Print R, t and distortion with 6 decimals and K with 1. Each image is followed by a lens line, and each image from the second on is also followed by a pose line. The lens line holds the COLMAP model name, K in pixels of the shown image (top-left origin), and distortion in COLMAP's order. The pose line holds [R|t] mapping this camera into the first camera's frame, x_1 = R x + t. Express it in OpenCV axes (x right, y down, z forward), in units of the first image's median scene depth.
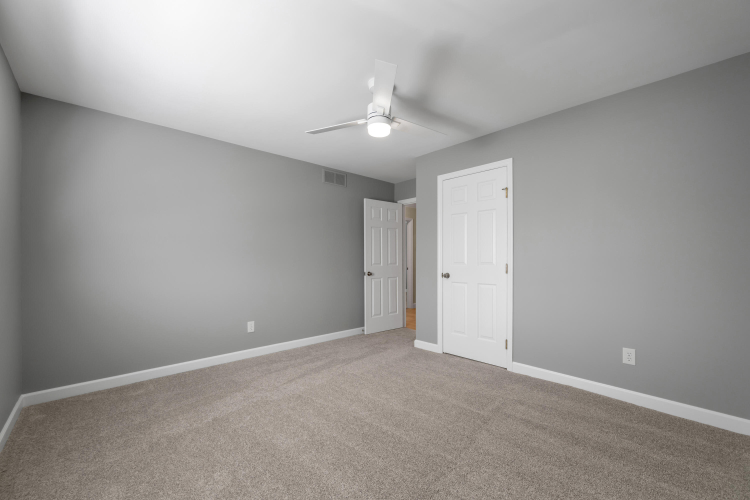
lens RADIAL K [[303.0, 0, 370.2], [0, 303.0, 256.3], [0, 0, 1]] dist [-0.006580, 0.000041]
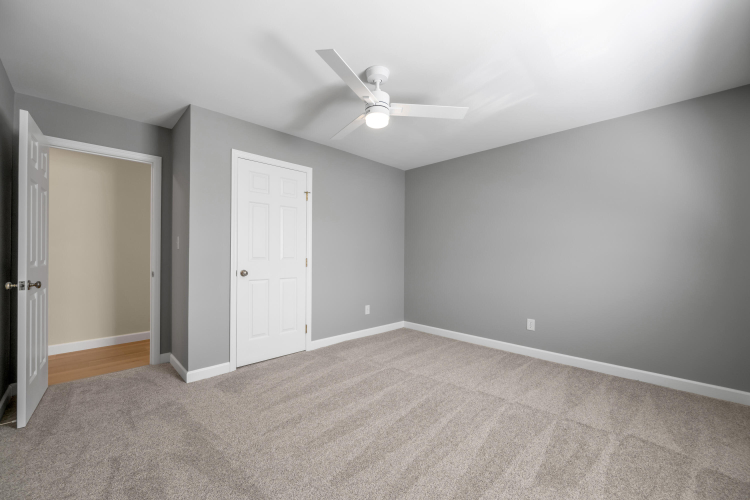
lens RADIAL K [[303.0, 0, 372.2], [0, 303.0, 252.6], [0, 0, 1]] dist [-0.006580, 0.000041]
pose [[-0.040331, 0.014049, 0.999088, -0.645584], [-0.013458, 0.999803, -0.014603, 0.015511], [-0.999096, -0.014034, -0.040134, 0.734027]]
